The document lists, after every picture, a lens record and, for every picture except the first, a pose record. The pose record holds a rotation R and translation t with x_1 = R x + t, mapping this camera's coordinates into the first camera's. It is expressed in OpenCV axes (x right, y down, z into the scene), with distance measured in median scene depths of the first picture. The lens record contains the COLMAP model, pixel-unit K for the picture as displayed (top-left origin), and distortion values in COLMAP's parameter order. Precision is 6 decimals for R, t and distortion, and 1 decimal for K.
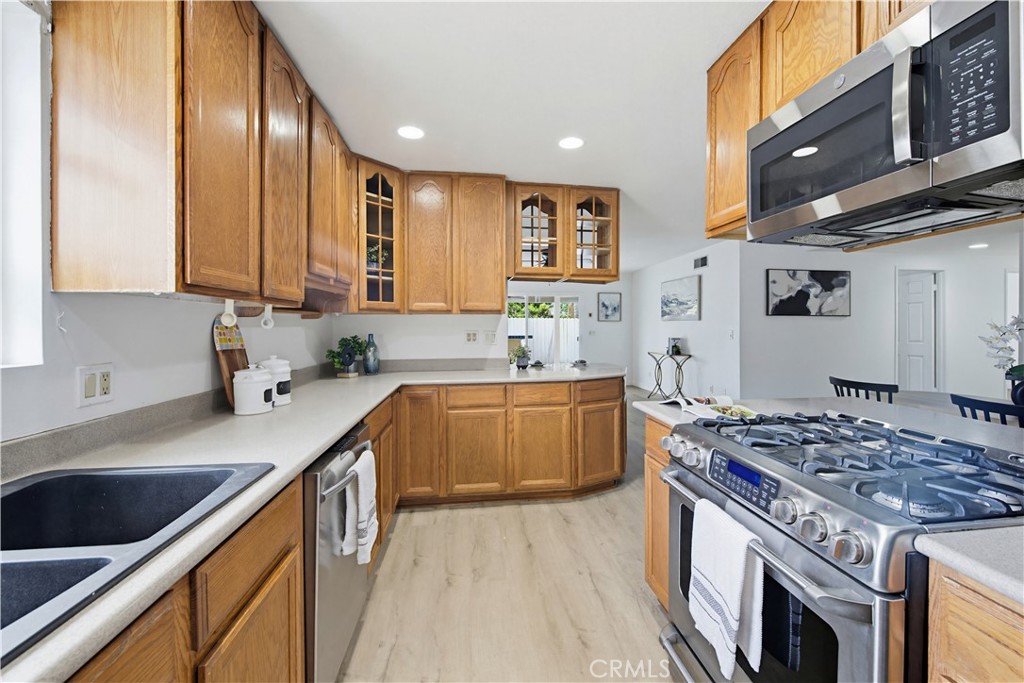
lens RADIAL K [[400.1, 0, 509.7], [0, 400.1, 326.5], [0, 0, 1]] dist [-0.034416, 0.000024]
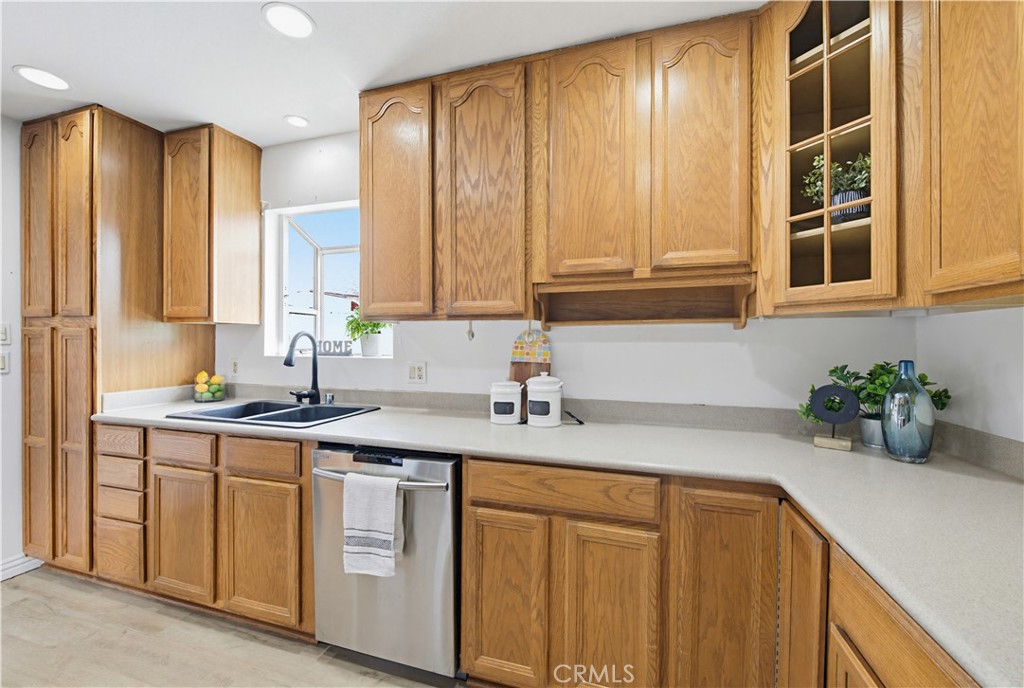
lens RADIAL K [[420.0, 0, 512.0], [0, 420.0, 344.0], [0, 0, 1]] dist [-0.001223, -0.000093]
pose [[-0.407983, 0.002080, -0.912987, 0.245753], [-0.005215, 0.999976, 0.004609, 0.000719], [0.912975, 0.006641, -0.407962, 0.954613]]
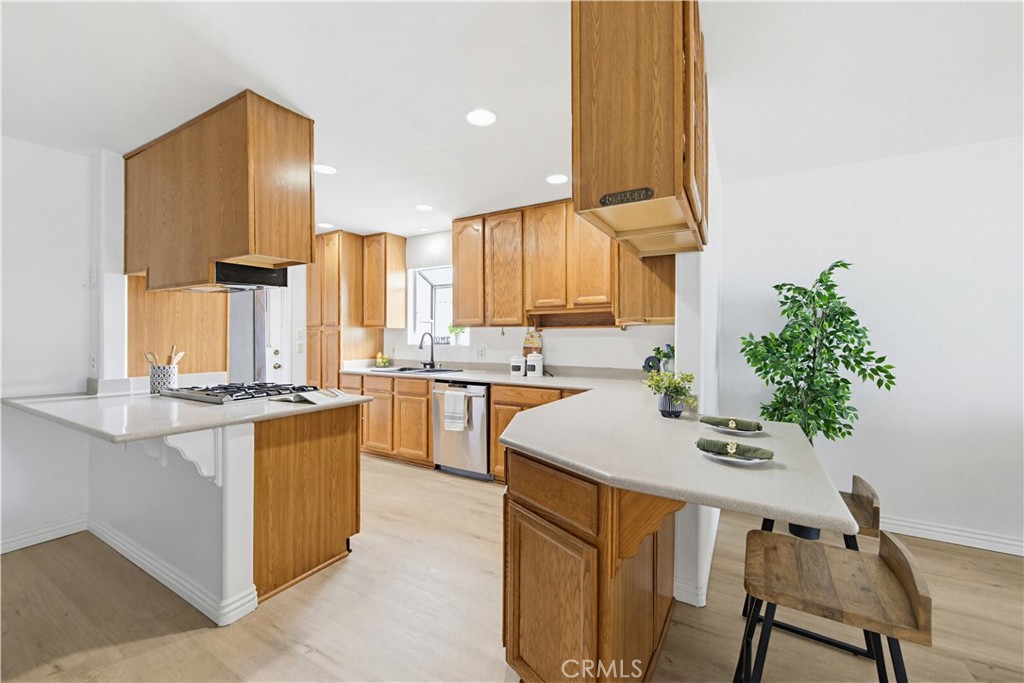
lens RADIAL K [[406.8, 0, 512.0], [0, 406.8, 341.5], [0, 0, 1]] dist [0.013888, -0.000021]
pose [[-0.605220, 0.003977, -0.796048, 0.769521], [-0.005014, 0.999949, 0.008807, 0.003533], [0.796042, 0.009321, -0.605169, 1.520030]]
